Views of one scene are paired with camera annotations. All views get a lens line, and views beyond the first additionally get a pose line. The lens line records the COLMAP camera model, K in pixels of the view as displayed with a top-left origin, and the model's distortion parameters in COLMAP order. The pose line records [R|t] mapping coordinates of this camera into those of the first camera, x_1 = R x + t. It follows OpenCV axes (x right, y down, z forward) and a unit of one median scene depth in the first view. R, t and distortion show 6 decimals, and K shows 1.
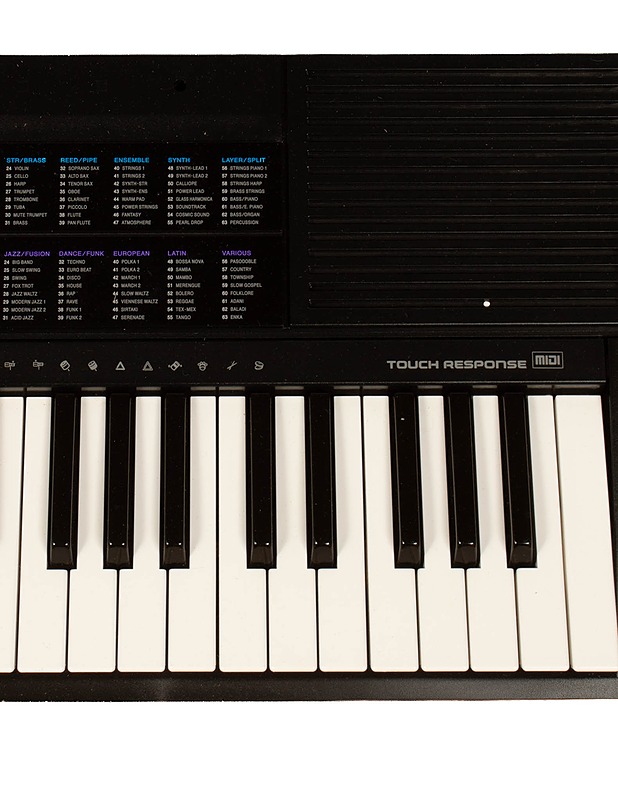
lens RADIAL K [[1713.1, 0, 309.0], [0, 1713.1, 400.0], [0, 0, 1]] dist [-0.011474, -0.084964]
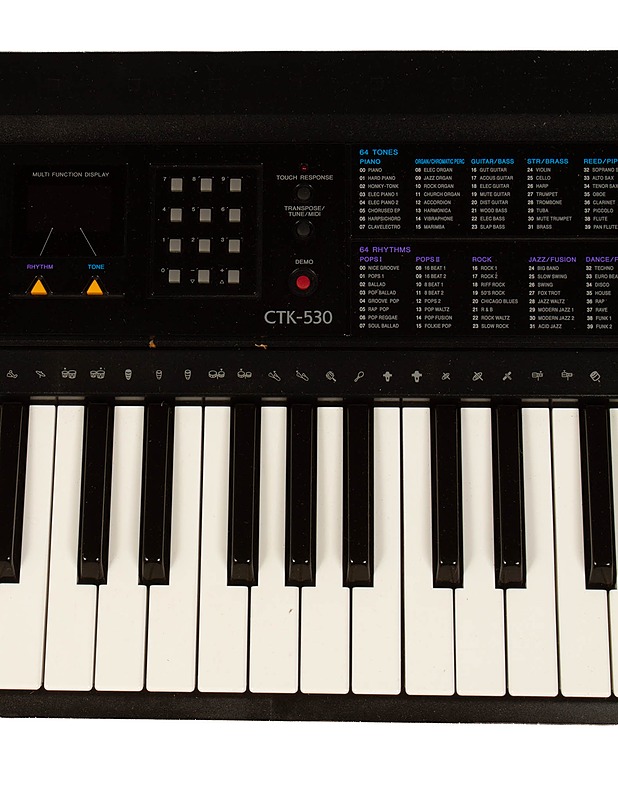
lens RADIAL K [[1779.2, 0, 308.9], [0, 1779.2, 418.1], [0, 0, 1]] dist [0.011458, 0.404809]
pose [[0.999091, 0.008711, -0.041717, -0.256067], [-0.008551, 0.999955, 0.004018, 0.000385], [0.041750, -0.003657, 0.999121, 0.000876]]
